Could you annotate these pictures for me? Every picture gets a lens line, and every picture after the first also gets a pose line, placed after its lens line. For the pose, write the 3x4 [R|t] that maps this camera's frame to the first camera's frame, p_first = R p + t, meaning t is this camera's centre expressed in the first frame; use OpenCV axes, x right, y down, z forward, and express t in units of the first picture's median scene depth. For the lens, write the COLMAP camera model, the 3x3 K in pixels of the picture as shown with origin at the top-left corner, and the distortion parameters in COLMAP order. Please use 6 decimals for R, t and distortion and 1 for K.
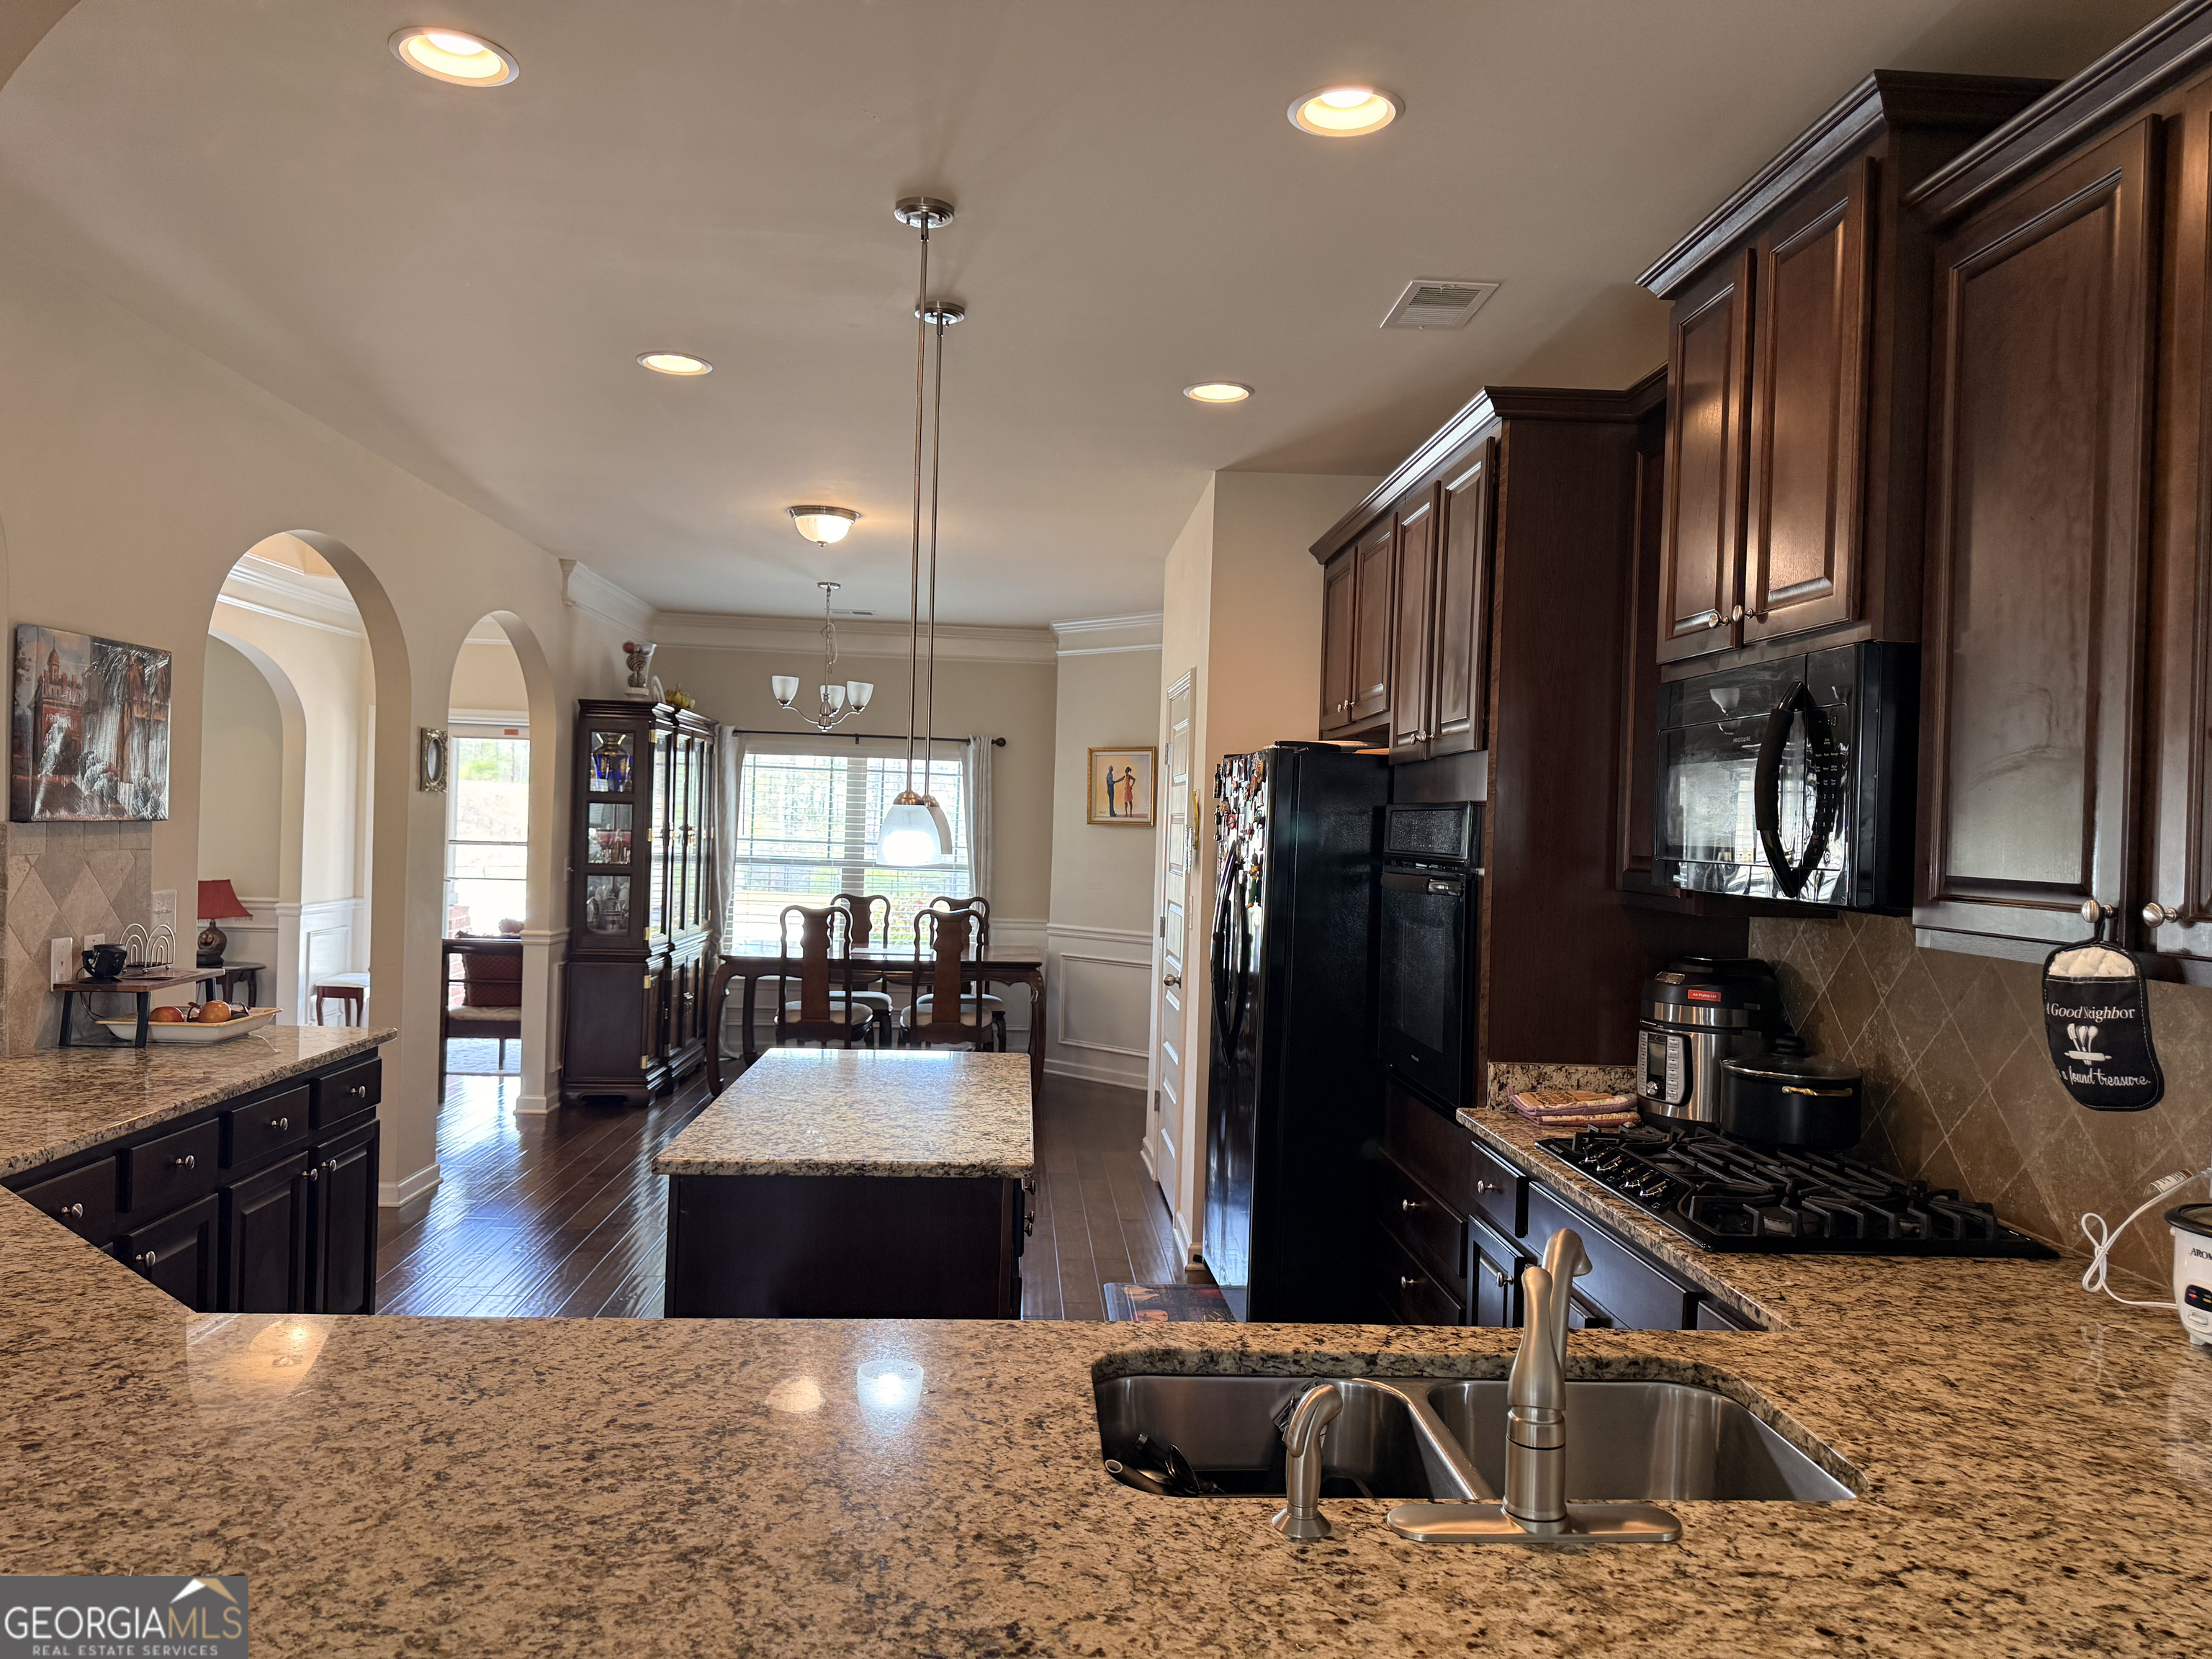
lens RADIAL K [[1538.7, 0, 1144.0], [0, 1538.7, 828.7], [0, 0, 1]] dist [0.003640, -0.005418]
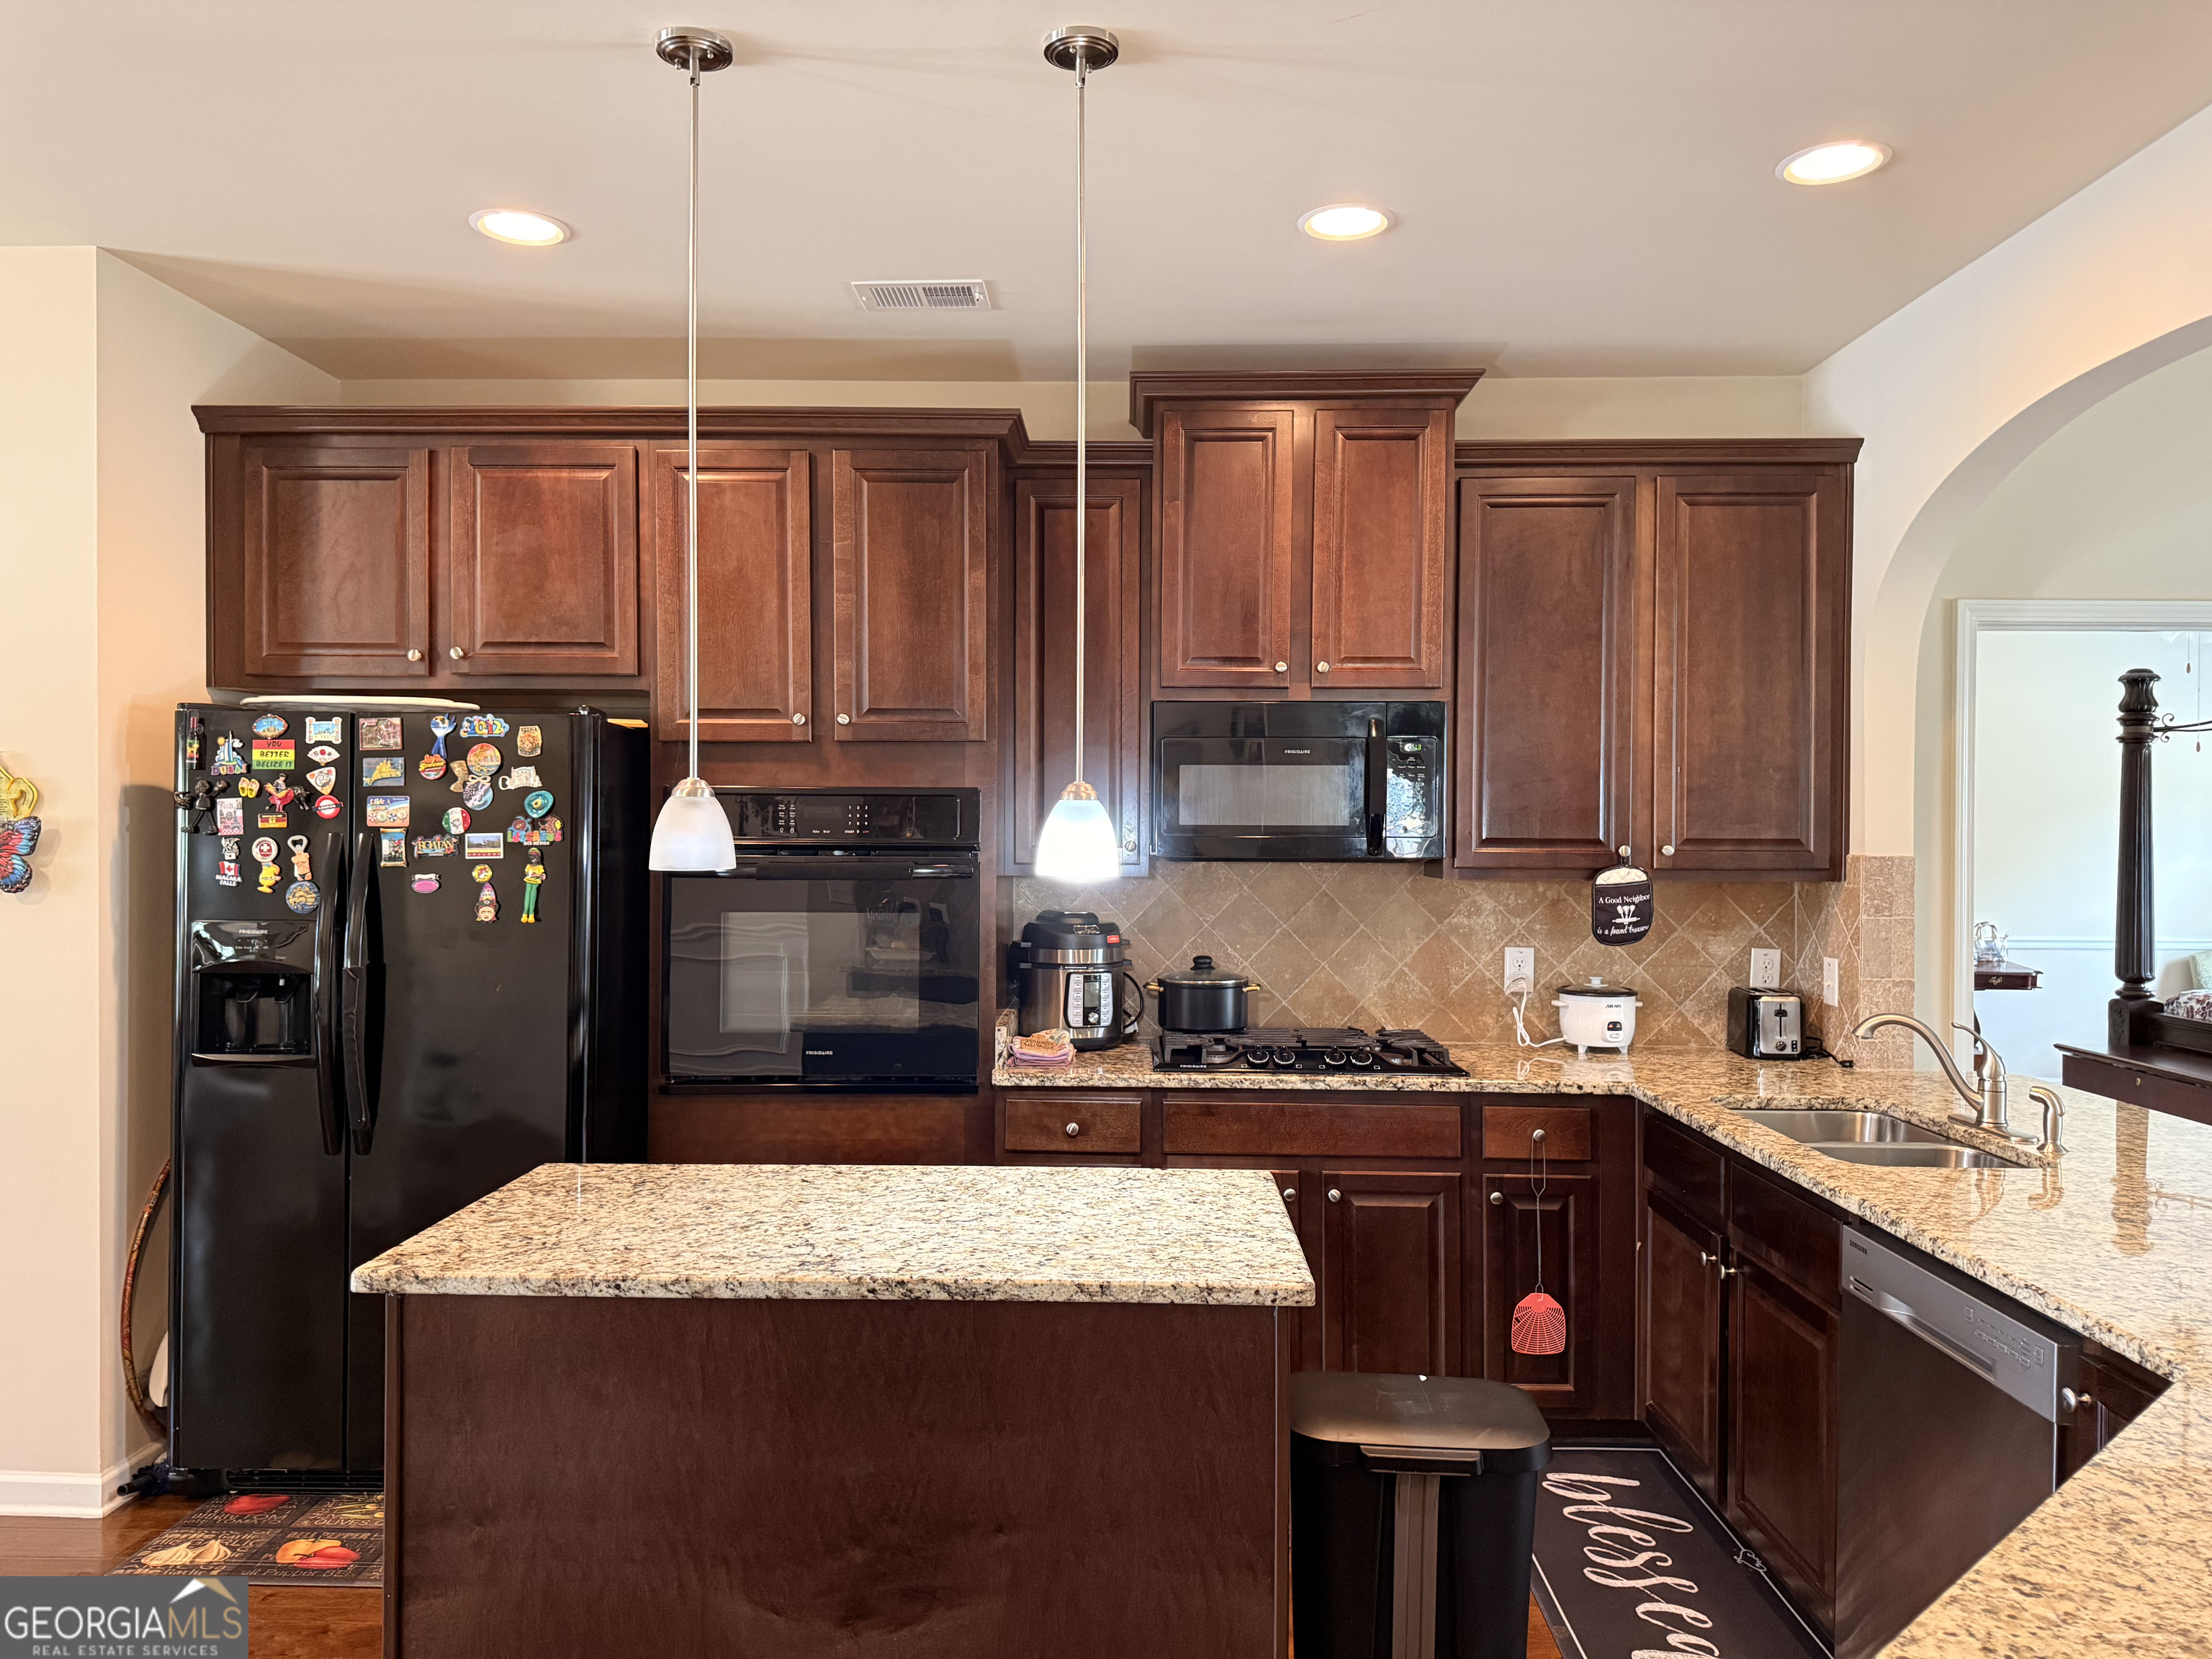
lens RADIAL K [[1508.2, 0, 1097.3], [0, 1508.2, 835.0], [0, 0, 1]] dist [0.110468, -0.130010]
pose [[0.112904, -0.036636, 0.992930, -0.353726], [0.000283, 0.999321, 0.036840, -0.010451], [-0.993606, -0.003878, 0.112837, 0.341955]]
